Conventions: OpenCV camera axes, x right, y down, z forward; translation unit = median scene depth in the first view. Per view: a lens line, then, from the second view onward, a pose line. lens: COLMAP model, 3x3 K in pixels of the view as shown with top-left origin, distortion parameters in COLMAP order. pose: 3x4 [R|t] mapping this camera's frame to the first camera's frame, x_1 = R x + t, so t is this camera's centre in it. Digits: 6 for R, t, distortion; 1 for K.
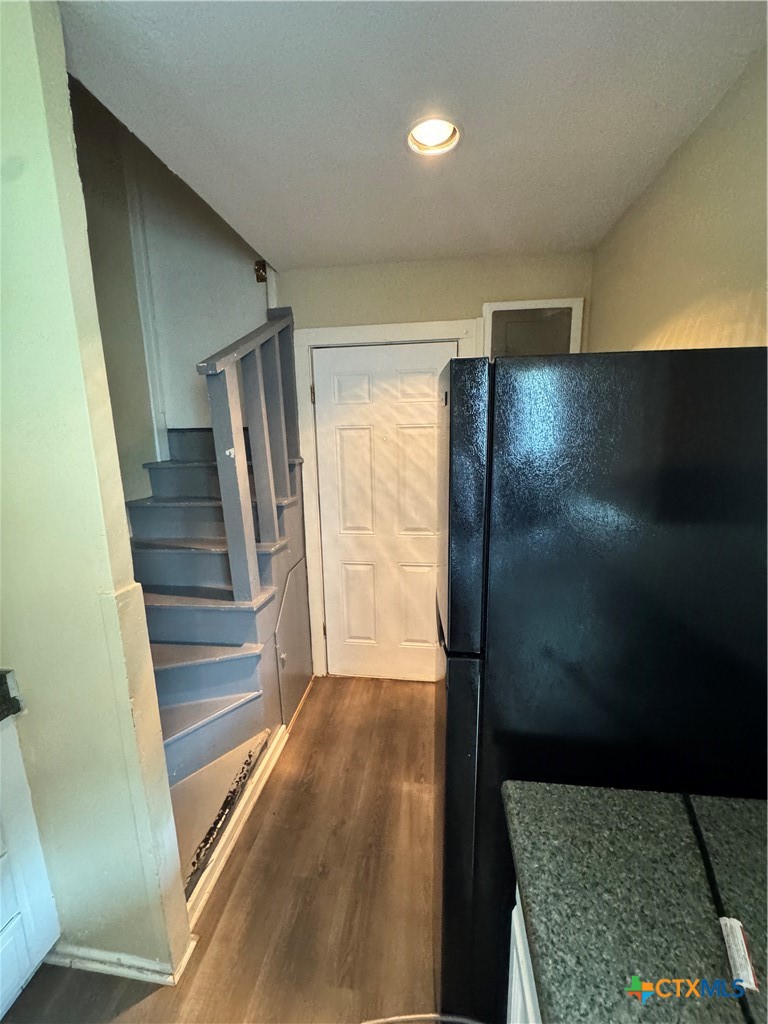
lens RADIAL K [[411.0, 0, 383.5], [0, 411.0, 511.3], [0, 0, 1]] dist [-0.003686, 0.000709]
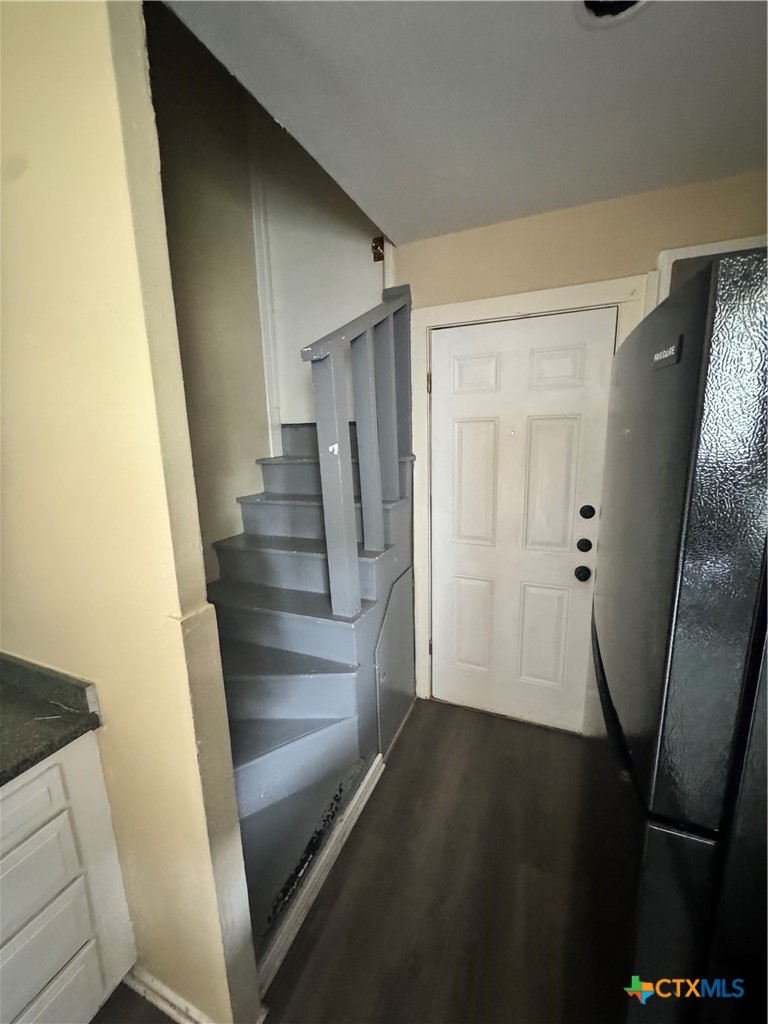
lens RADIAL K [[411.0, 0, 383.5], [0, 411.0, 511.3], [0, 0, 1]] dist [-0.003686, 0.000709]
pose [[0.962830, 0.046063, -0.266151, -0.021584], [-0.043670, 0.998935, 0.014905, -0.020738], [0.266554, -0.002728, 0.963816, 0.137468]]
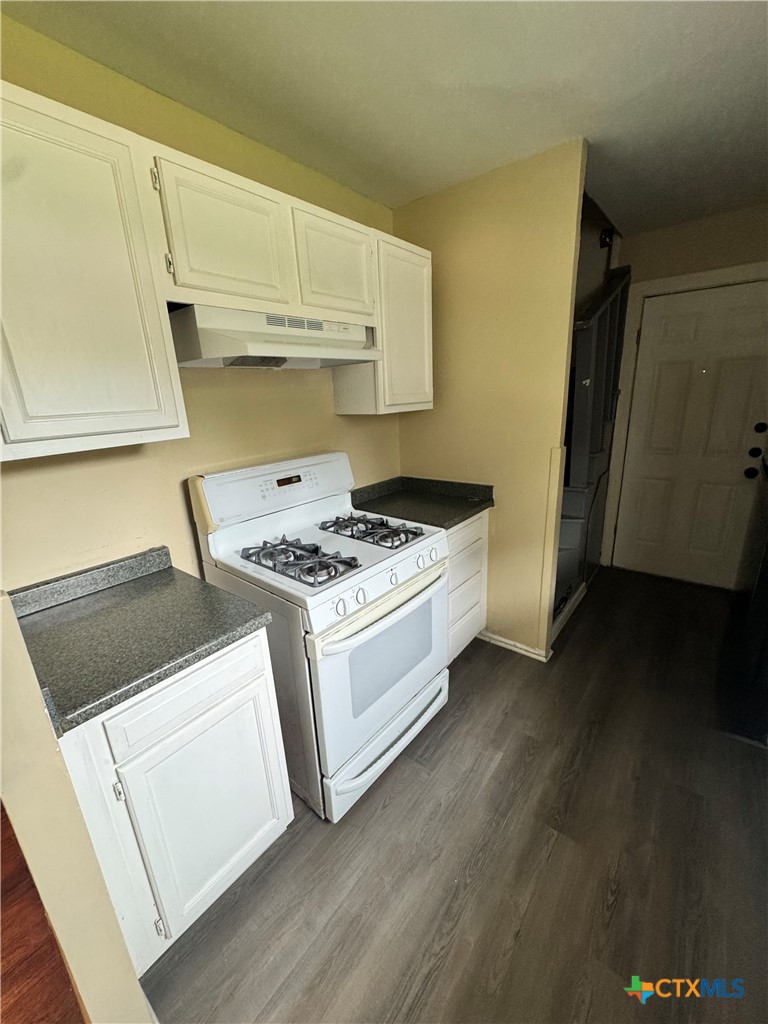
lens RADIAL K [[411.0, 0, 383.5], [0, 411.0, 511.3], [0, 0, 1]] dist [-0.003686, 0.000709]
pose [[0.857128, 0.127207, -0.499149, -0.158003], [-0.068318, 0.988540, 0.134612, 0.132889], [0.510552, -0.081278, 0.855997, -0.538572]]
